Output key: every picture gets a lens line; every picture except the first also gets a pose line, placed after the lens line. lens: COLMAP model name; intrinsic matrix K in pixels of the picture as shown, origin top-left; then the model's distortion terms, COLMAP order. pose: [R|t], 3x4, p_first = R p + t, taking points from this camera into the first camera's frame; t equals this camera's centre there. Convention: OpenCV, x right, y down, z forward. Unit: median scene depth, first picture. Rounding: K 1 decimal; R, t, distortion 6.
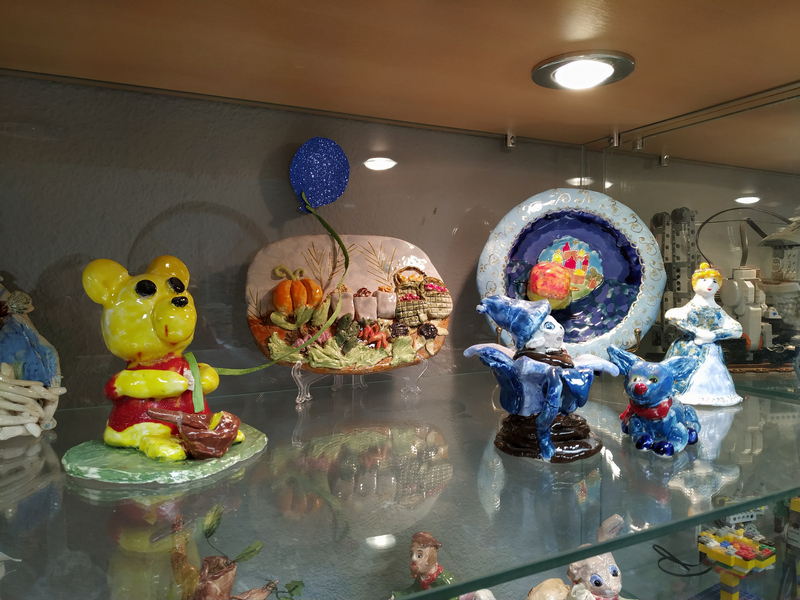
lens RADIAL K [[586.1, 0, 400.0], [0, 586.1, 300.0], [0, 0, 1]] dist [-0.008266, -0.009695]
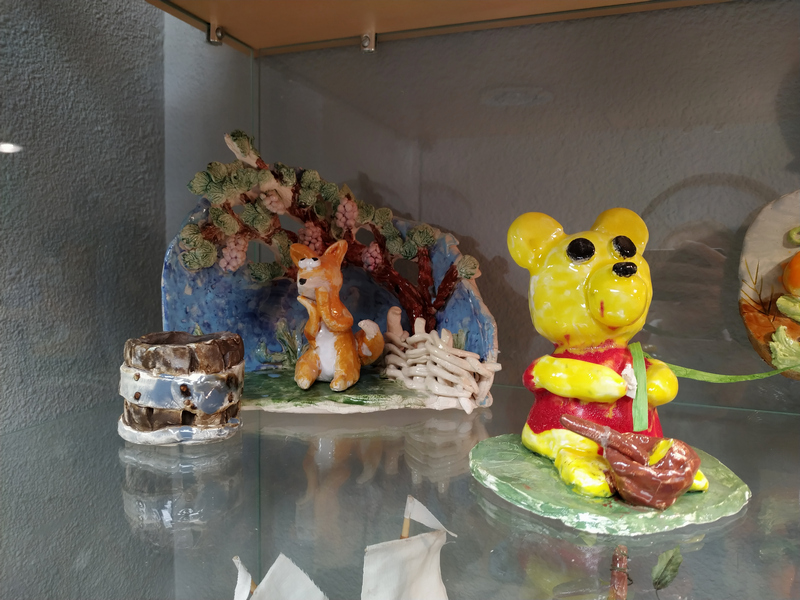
lens RADIAL K [[586.1, 0, 400.0], [0, 586.1, 300.0], [0, 0, 1]] dist [-0.008266, -0.009695]
pose [[0.689089, 0.071708, -0.721121, -0.052826], [-0.048042, 0.997424, 0.053276, 0.014890], [0.723083, -0.002068, 0.690758, 0.318623]]
